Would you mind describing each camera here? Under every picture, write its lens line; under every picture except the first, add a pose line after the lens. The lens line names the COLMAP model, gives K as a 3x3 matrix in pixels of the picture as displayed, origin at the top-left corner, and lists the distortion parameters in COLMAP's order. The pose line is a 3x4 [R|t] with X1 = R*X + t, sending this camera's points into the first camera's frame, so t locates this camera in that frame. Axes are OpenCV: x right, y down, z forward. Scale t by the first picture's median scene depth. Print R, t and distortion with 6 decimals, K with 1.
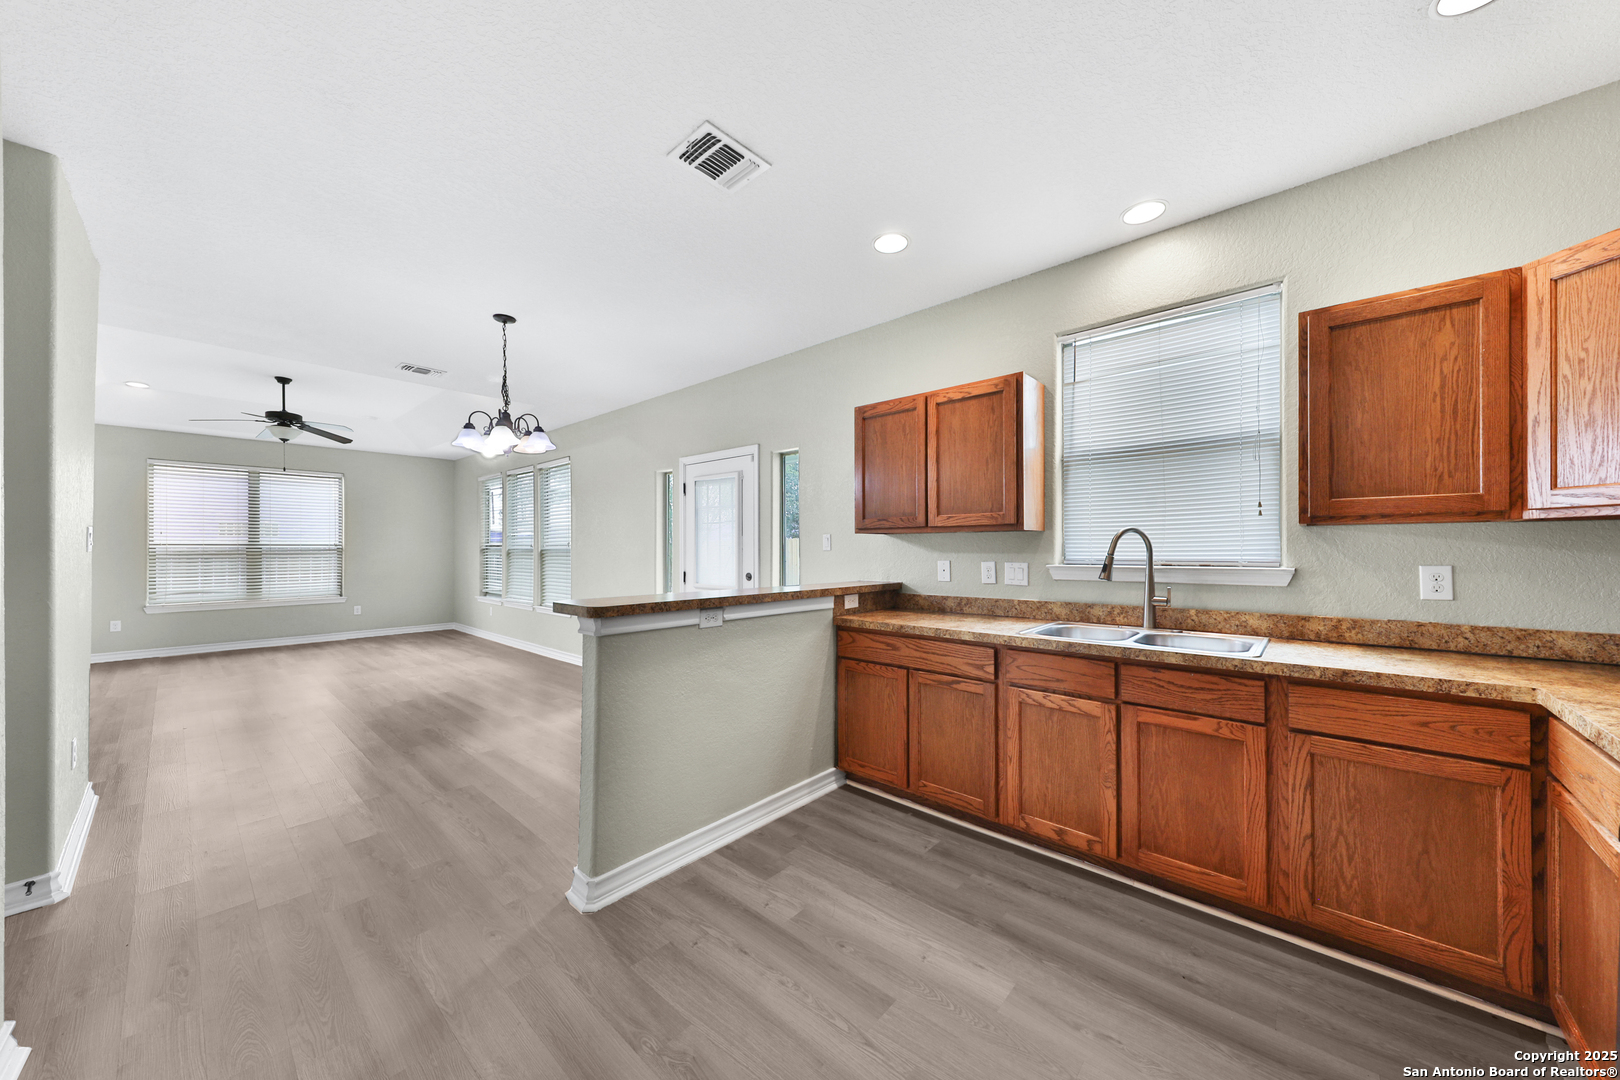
lens RADIAL K [[559.5, 0, 813.3], [0, 559.5, 547.1], [0, 0, 1]] dist [0.019967, -0.006361]
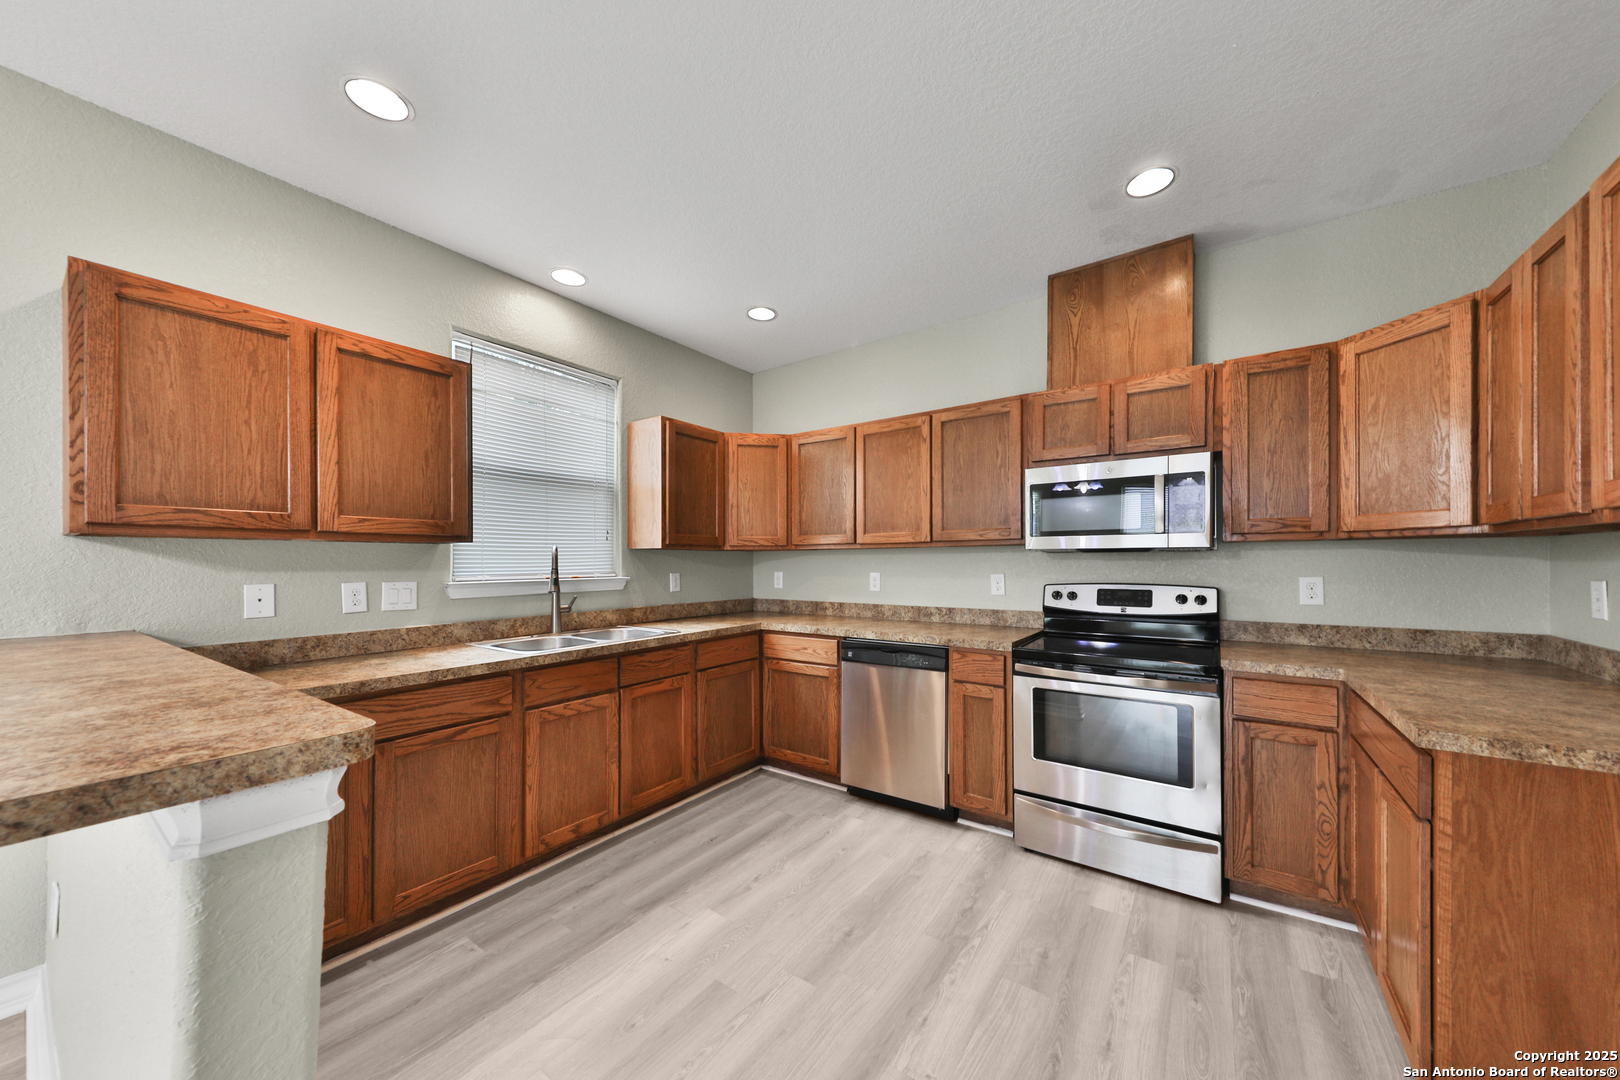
lens RADIAL K [[555.7, 0, 824.9], [0, 555.7, 562.8], [0, 0, 1]] dist [0.021370, -0.006785]
pose [[-0.118309, 0.002932, 0.992972, -0.672509], [0.002618, 0.999993, -0.002641, 0.004939], [-0.992973, 0.002288, -0.118316, 0.652635]]
